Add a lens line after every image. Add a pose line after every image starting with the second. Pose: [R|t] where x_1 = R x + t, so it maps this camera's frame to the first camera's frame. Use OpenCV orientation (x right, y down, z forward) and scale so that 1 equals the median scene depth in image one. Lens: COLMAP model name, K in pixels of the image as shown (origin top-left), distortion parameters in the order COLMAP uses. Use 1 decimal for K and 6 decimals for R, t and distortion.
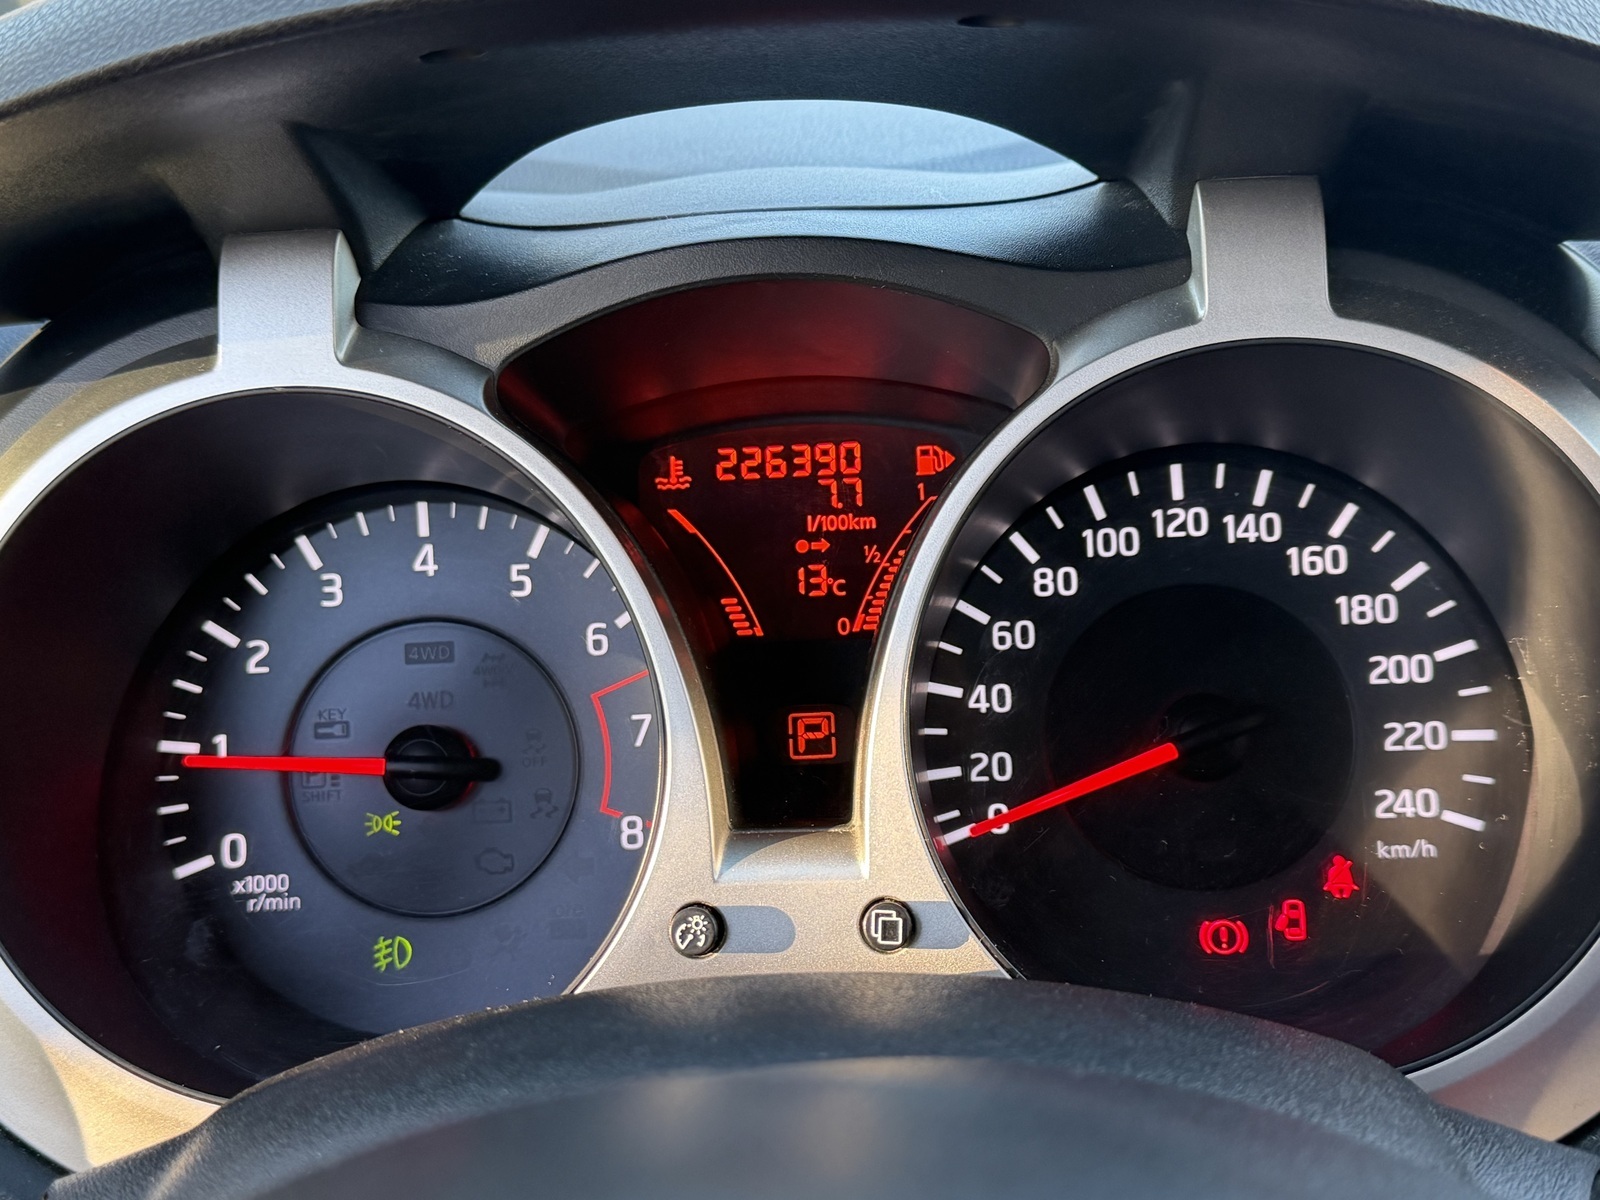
lens RADIAL K [[1983.2, 0, 800.0], [0, 1983.2, 600.0], [0, 0, 1]] dist [0.008150, 0.005922]
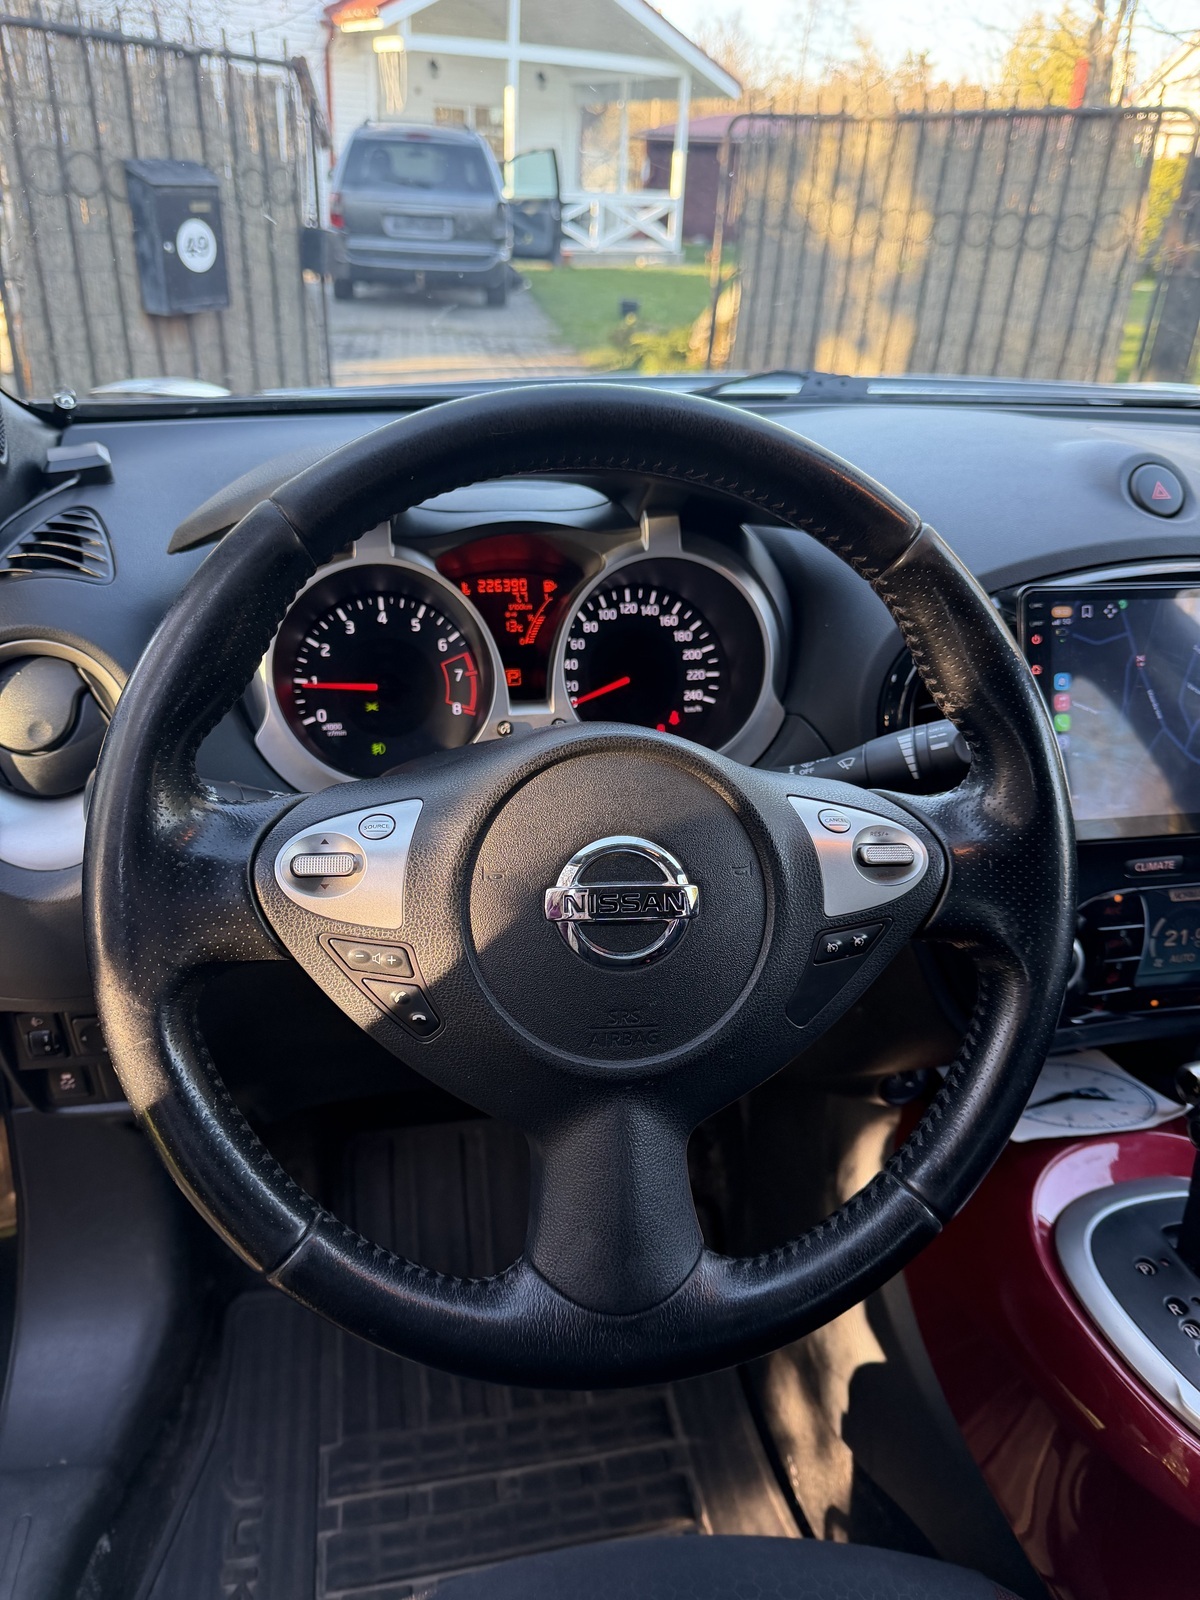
lens RADIAL K [[1149.4, 0, 600.0], [0, 1149.4, 800.0], [0, 0, 1]] dist [-0.001727, -0.006532]
pose [[0.963649, -0.032403, 0.265198, -0.353816], [-0.005934, 0.989777, 0.142500, 0.003122], [-0.267105, -0.138894, 0.953606, -0.798033]]
